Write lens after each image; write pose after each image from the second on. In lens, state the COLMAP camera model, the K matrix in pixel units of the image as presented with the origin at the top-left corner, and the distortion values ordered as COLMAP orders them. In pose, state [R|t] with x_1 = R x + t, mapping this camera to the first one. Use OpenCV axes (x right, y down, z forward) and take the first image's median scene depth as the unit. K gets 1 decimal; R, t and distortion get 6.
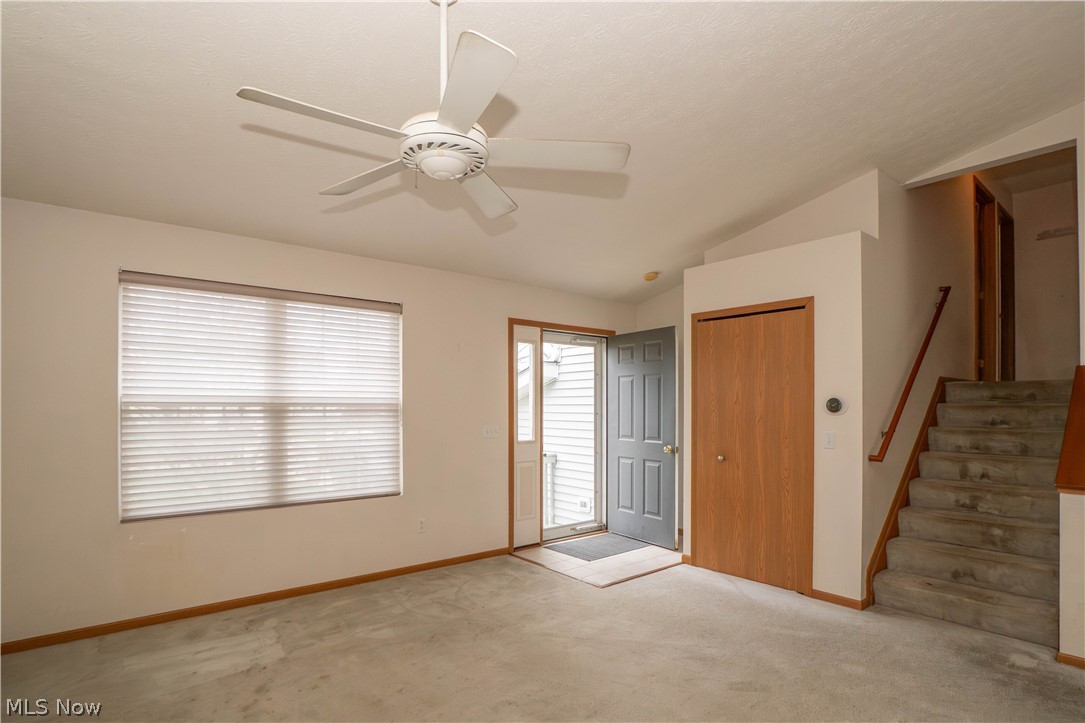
lens RADIAL K [[560.3, 0, 529.8], [0, 560.3, 404.7], [0, 0, 1]] dist [-0.015419, 0.000477]
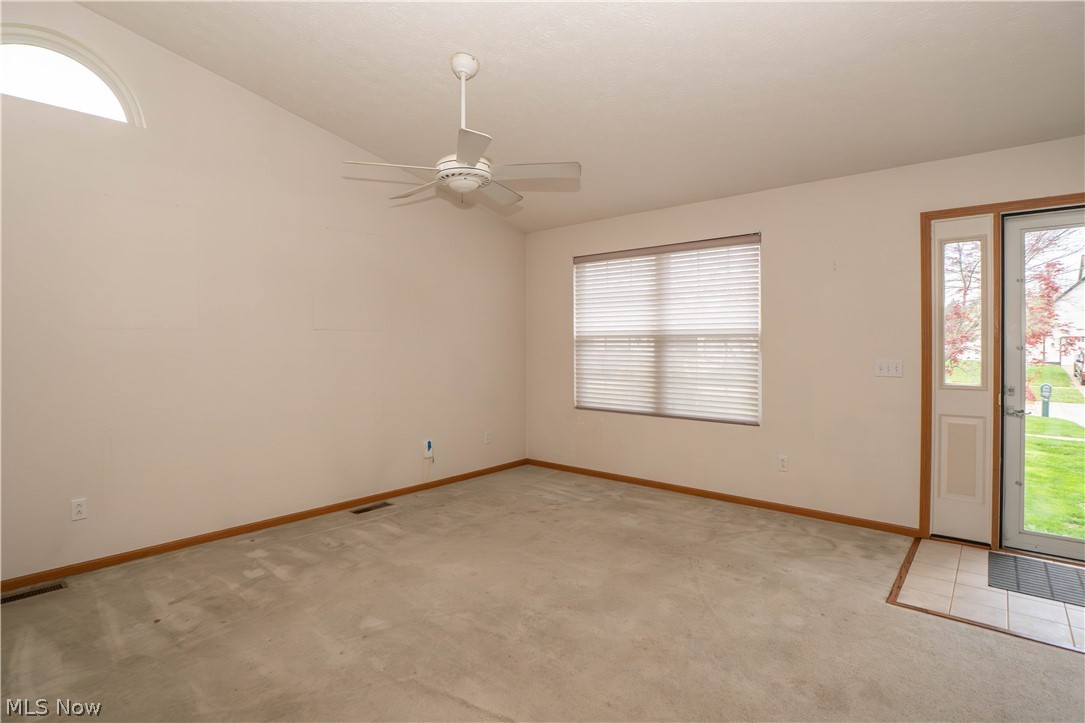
lens RADIAL K [[540.1, 0, 532.3], [0, 540.1, 365.3], [0, 0, 1]] dist [-0.030925, 0.002019]
pose [[0.167898, 0.042014, -0.984909, 0.635788], [0.003515, 0.999060, 0.043217, 0.010295], [0.985798, -0.010718, 0.167592, 0.445664]]
